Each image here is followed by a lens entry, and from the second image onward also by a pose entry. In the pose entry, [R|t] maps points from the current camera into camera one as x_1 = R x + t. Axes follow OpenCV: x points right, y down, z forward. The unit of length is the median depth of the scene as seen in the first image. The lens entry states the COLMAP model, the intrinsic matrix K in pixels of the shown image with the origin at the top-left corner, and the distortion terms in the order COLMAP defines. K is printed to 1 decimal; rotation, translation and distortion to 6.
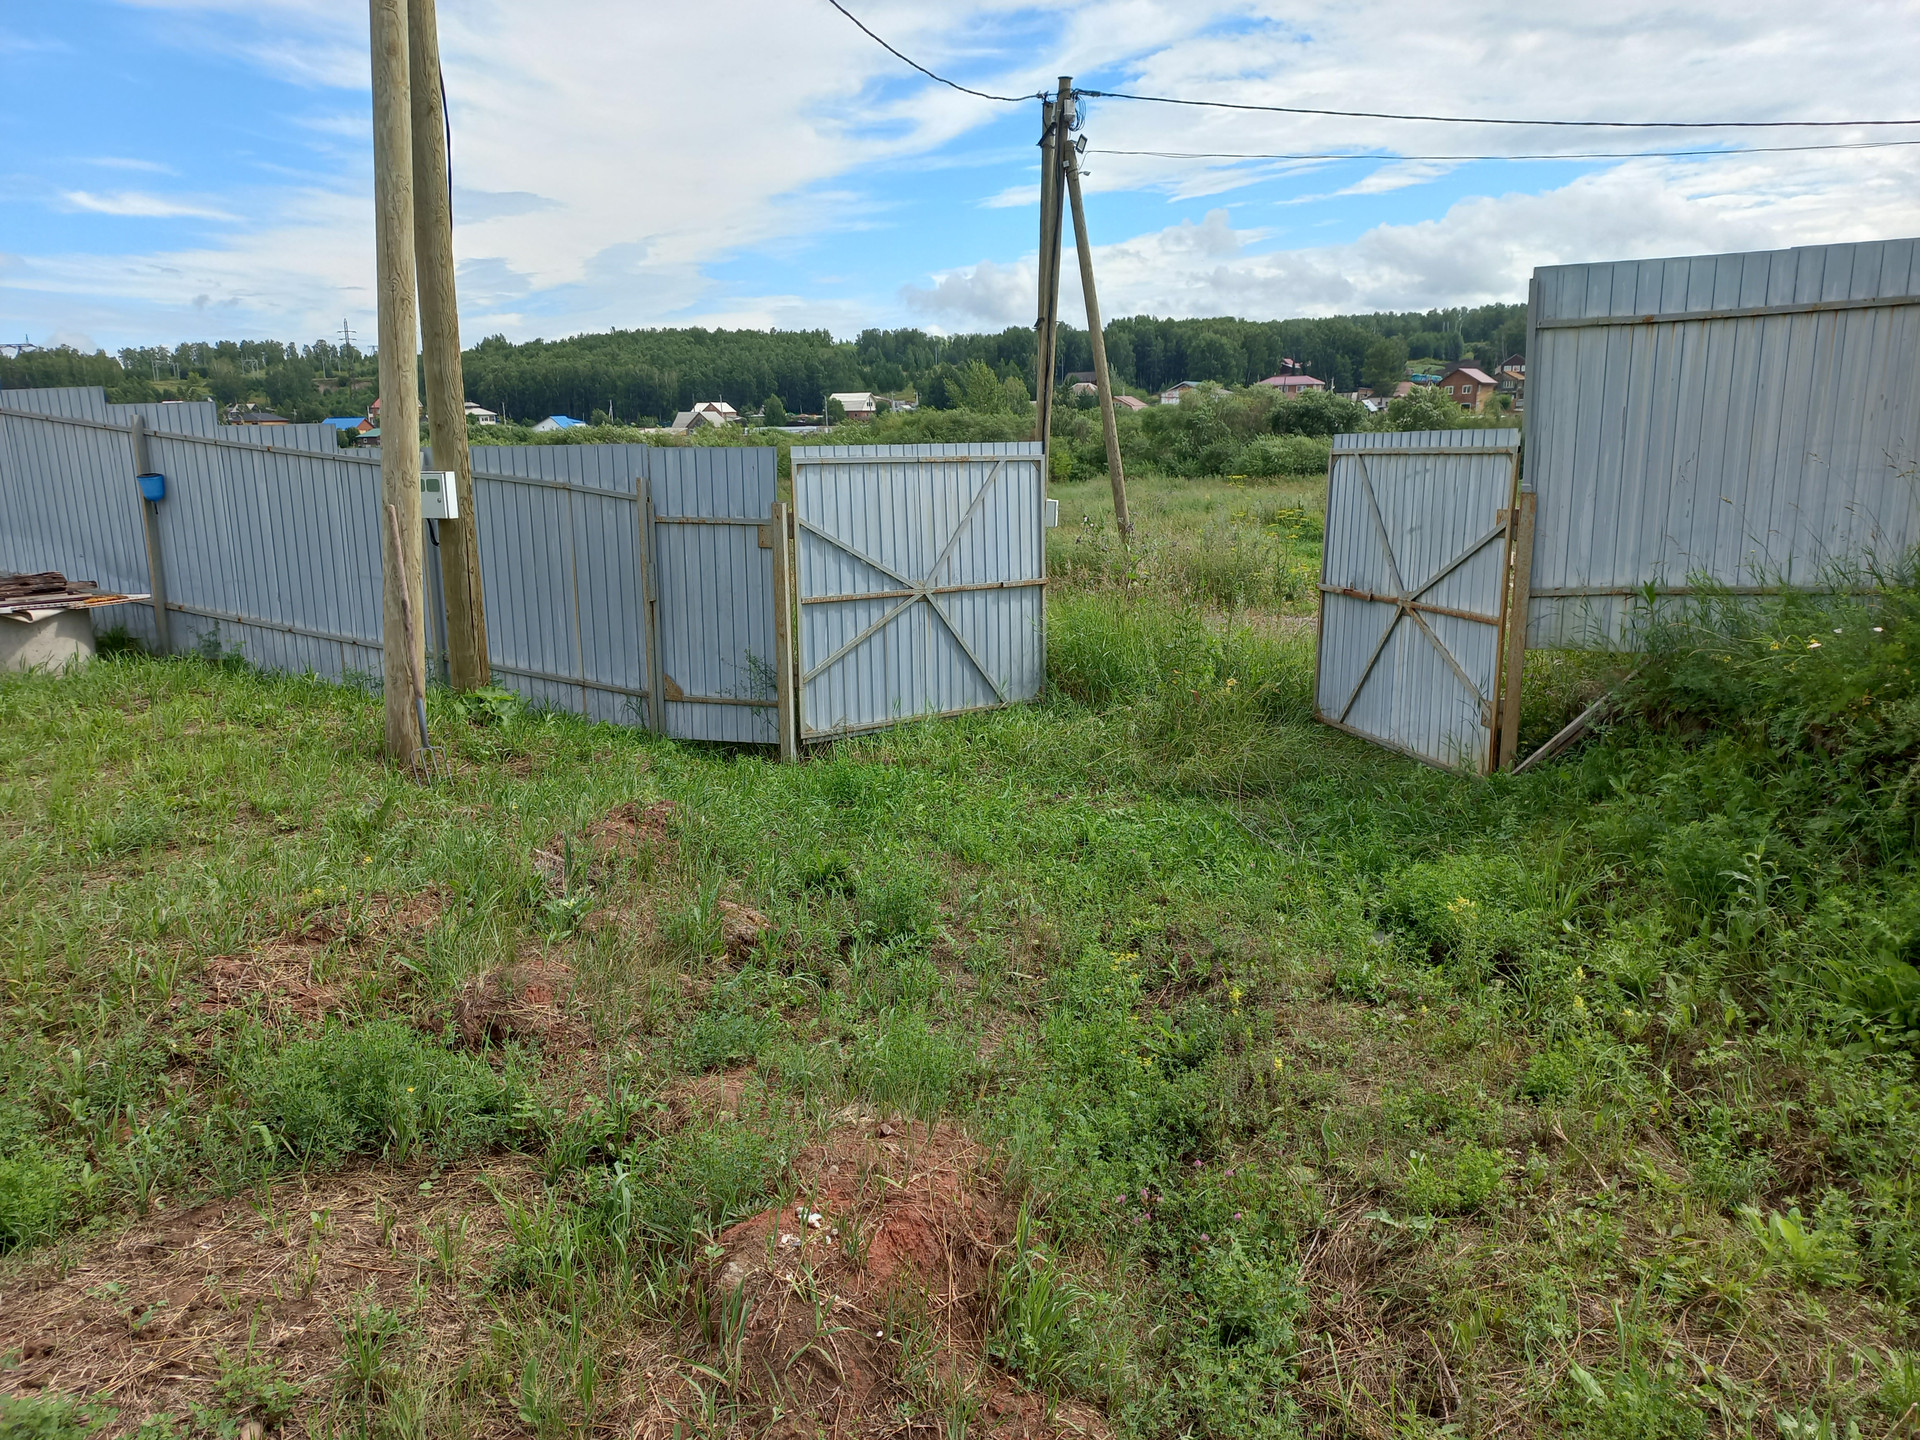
lens RADIAL K [[1390.4, 0, 956.3], [0, 1390.4, 732.7], [0, 0, 1]] dist [0.028348, -0.008317]
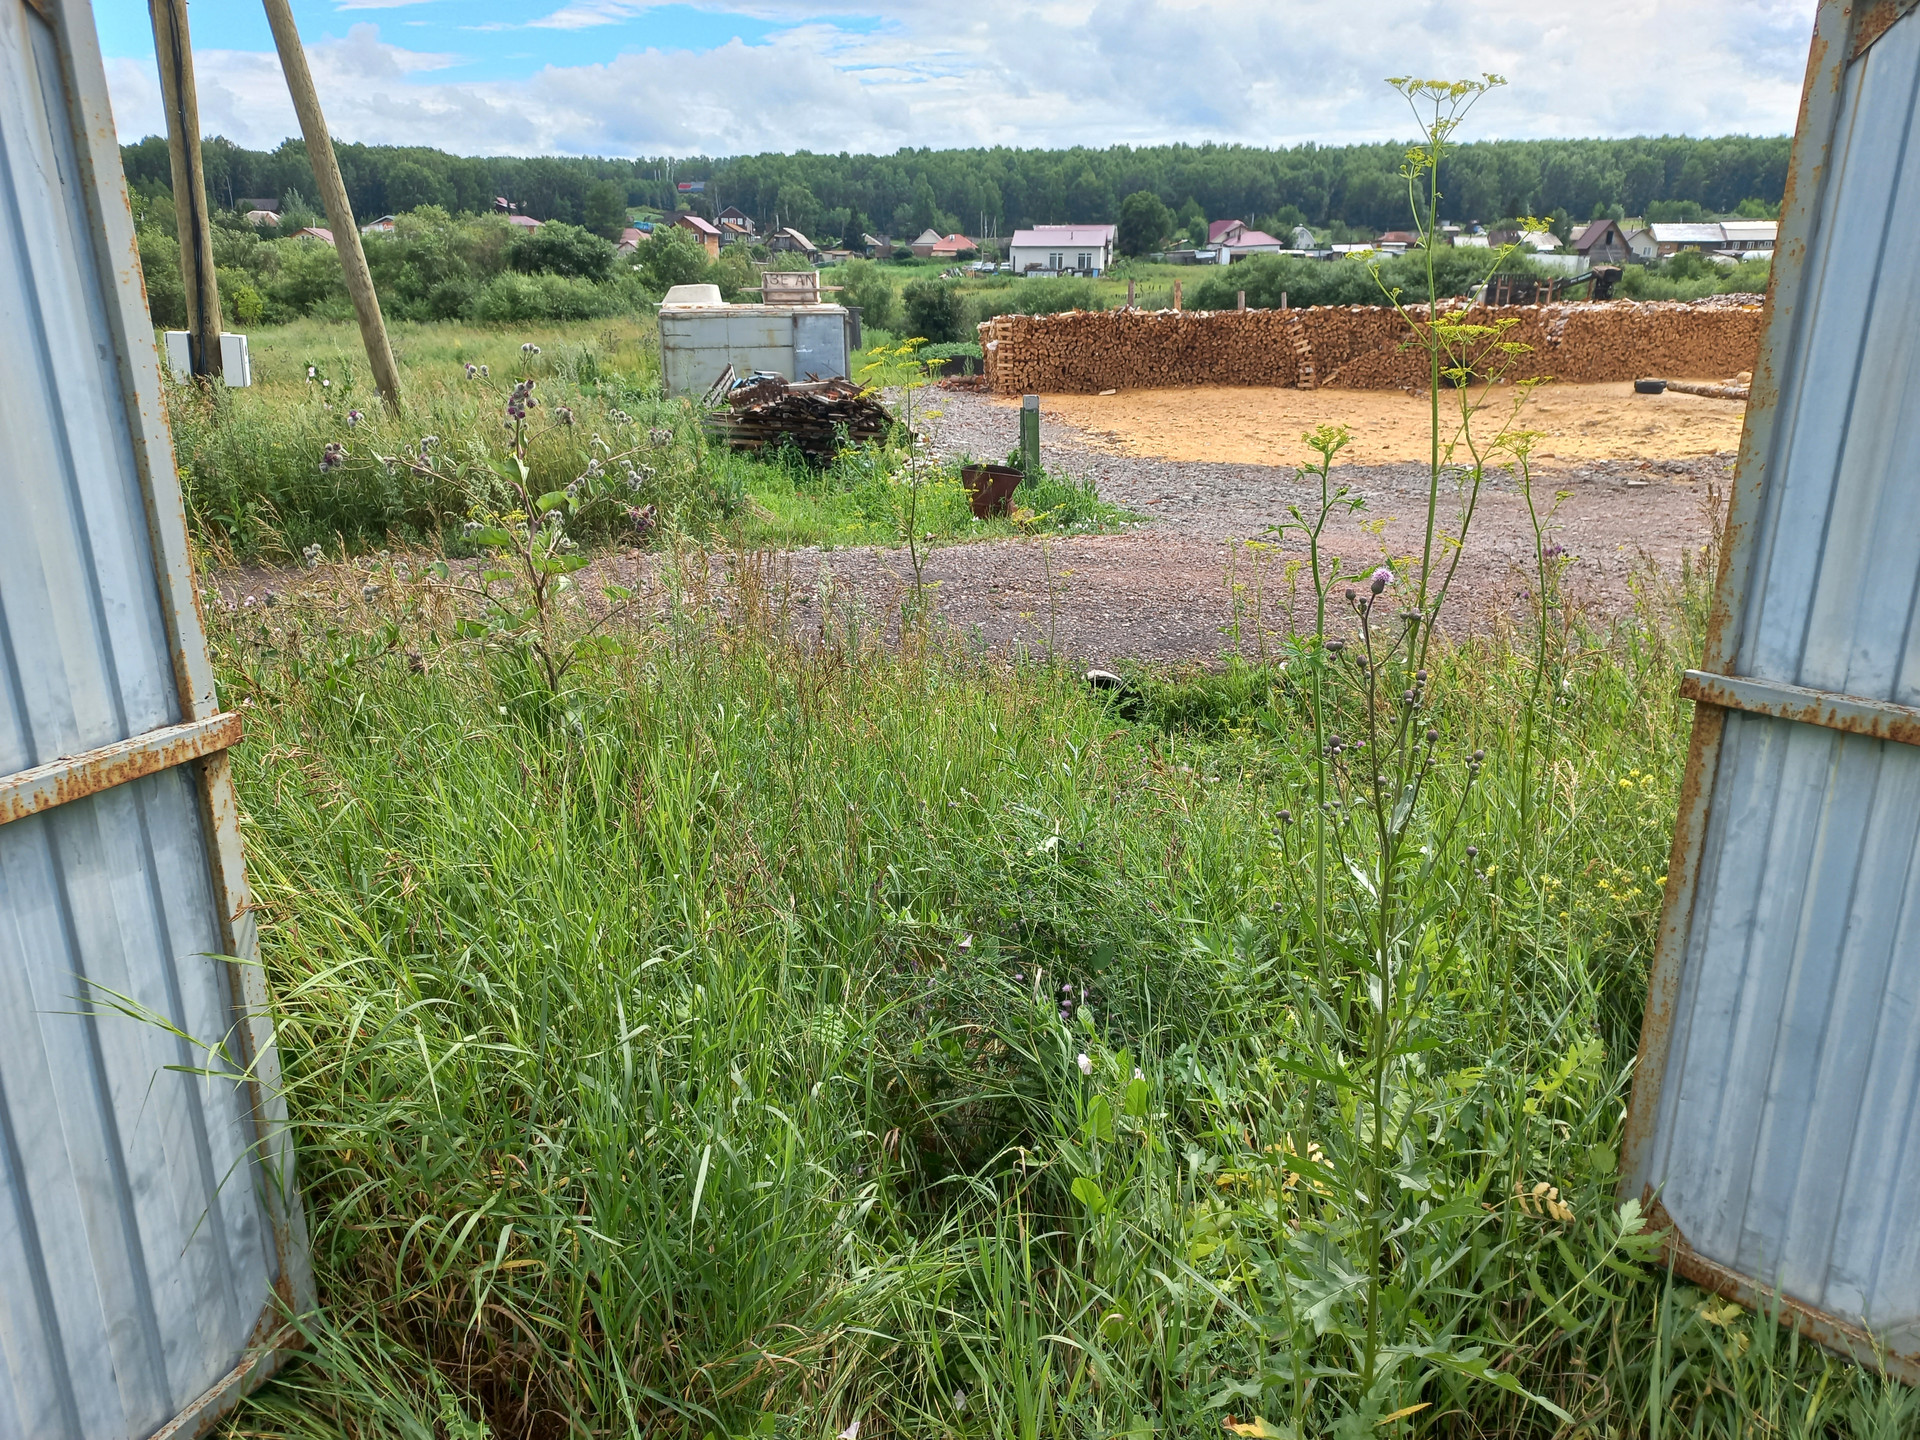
lens RADIAL K [[1390.4, 0, 964.2], [0, 1390.4, 705.1], [0, 0, 1]] dist [0.028348, -0.008317]
pose [[0.861784, -0.127993, 0.490862, 0.006661], [0.087238, 0.990623, 0.105148, -0.014924], [-0.499717, -0.047793, 0.864869, 0.099640]]
